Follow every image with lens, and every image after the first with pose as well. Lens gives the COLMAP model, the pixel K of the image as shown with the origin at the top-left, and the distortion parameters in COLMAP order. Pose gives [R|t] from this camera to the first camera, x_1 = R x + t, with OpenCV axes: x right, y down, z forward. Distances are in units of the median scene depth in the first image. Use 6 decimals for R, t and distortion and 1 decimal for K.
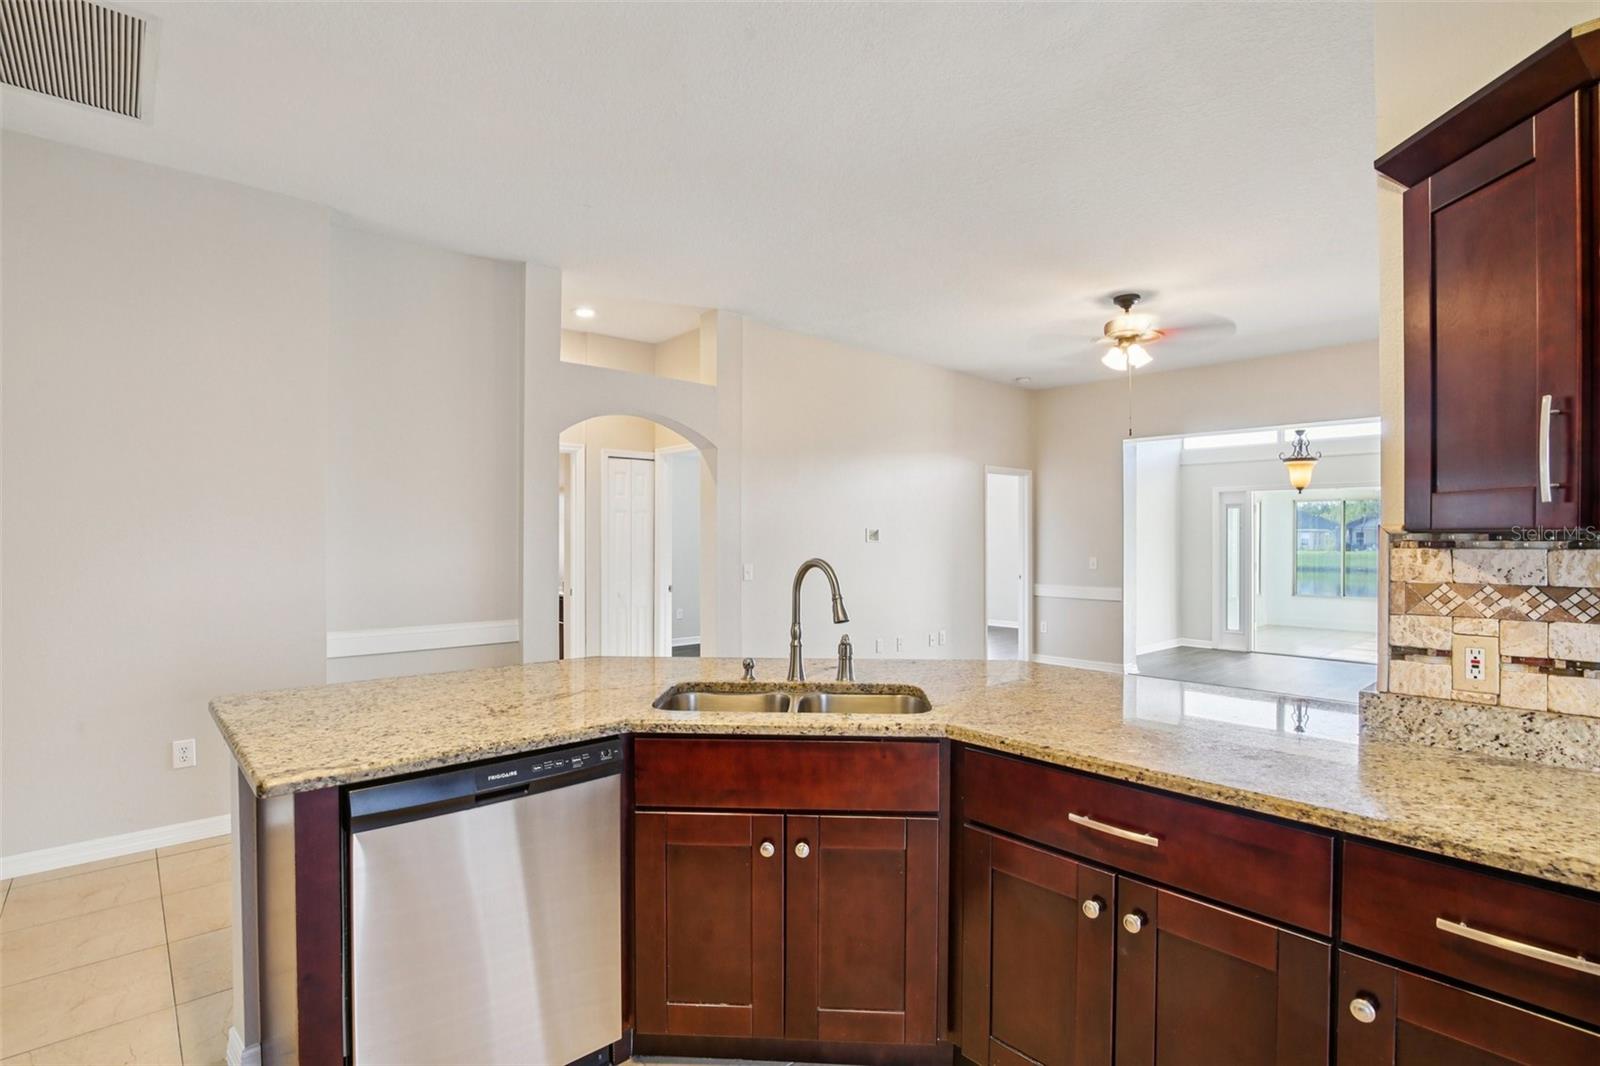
lens RADIAL K [[757.8, 0, 800.0], [0, 757.8, 533.0], [0, 0, 1]] dist [-0.010803, -0.000247]
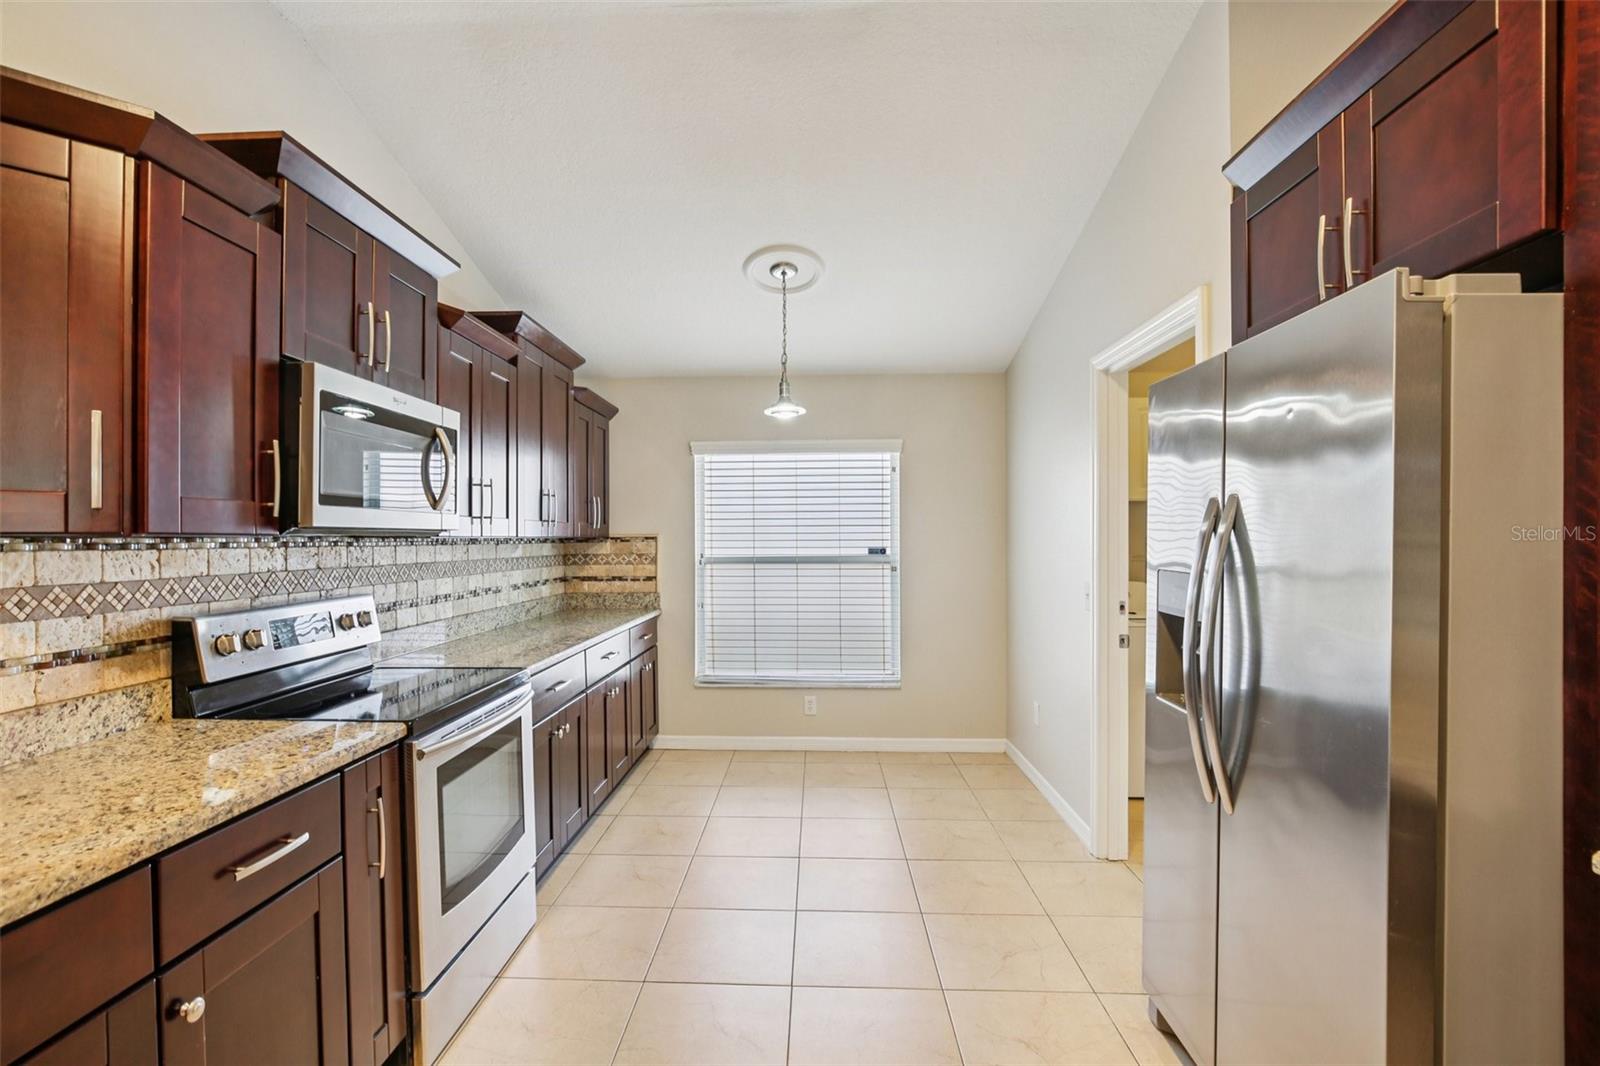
lens RADIAL K [[757.8, 0, 800.0], [0, 757.8, 533.0], [0, 0, 1]] dist [-0.010803, -0.000247]
pose [[-0.725501, 0.007101, 0.688184, -0.268570], [-0.002209, 0.999918, -0.012646, 0.003721], [-0.688217, -0.010695, -0.725426, 0.591615]]
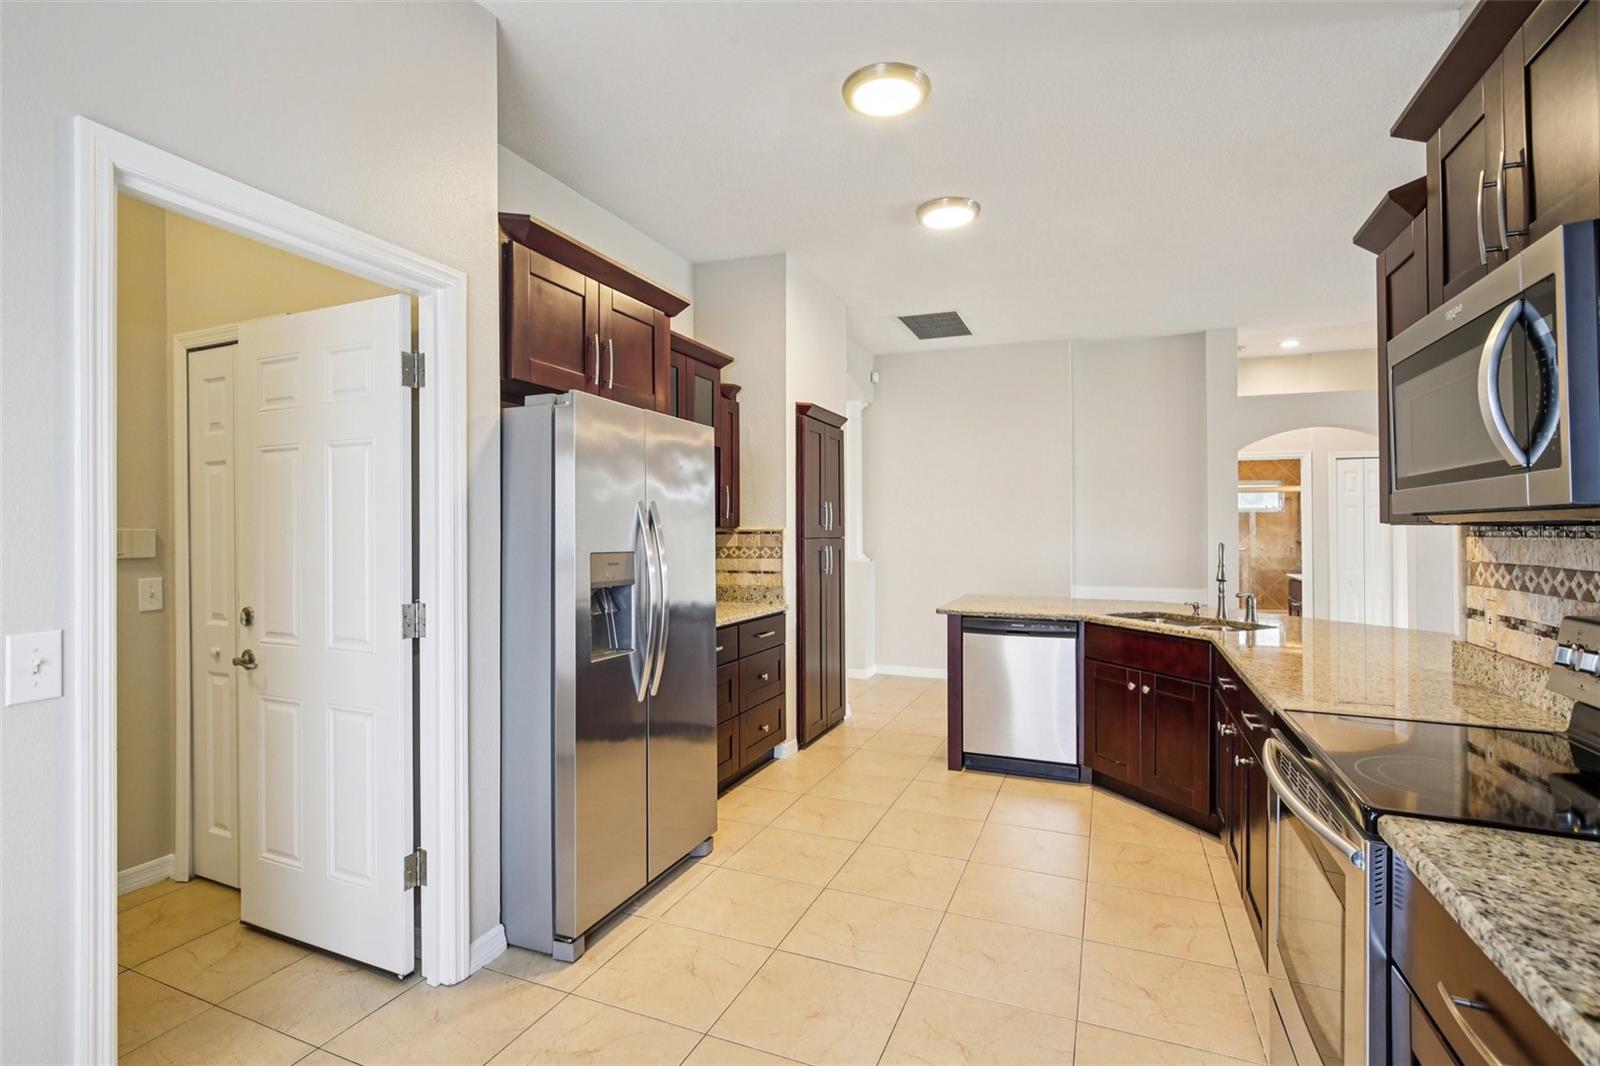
lens RADIAL K [[757.8, 0, 800.0], [0, 757.8, 533.0], [0, 0, 1]] dist [-0.010803, -0.000247]
pose [[0.420516, 0.004011, -0.907276, 1.062444], [0.004694, 0.999967, 0.006597, -0.001451], [0.907273, -0.007033, 0.420484, -0.478286]]
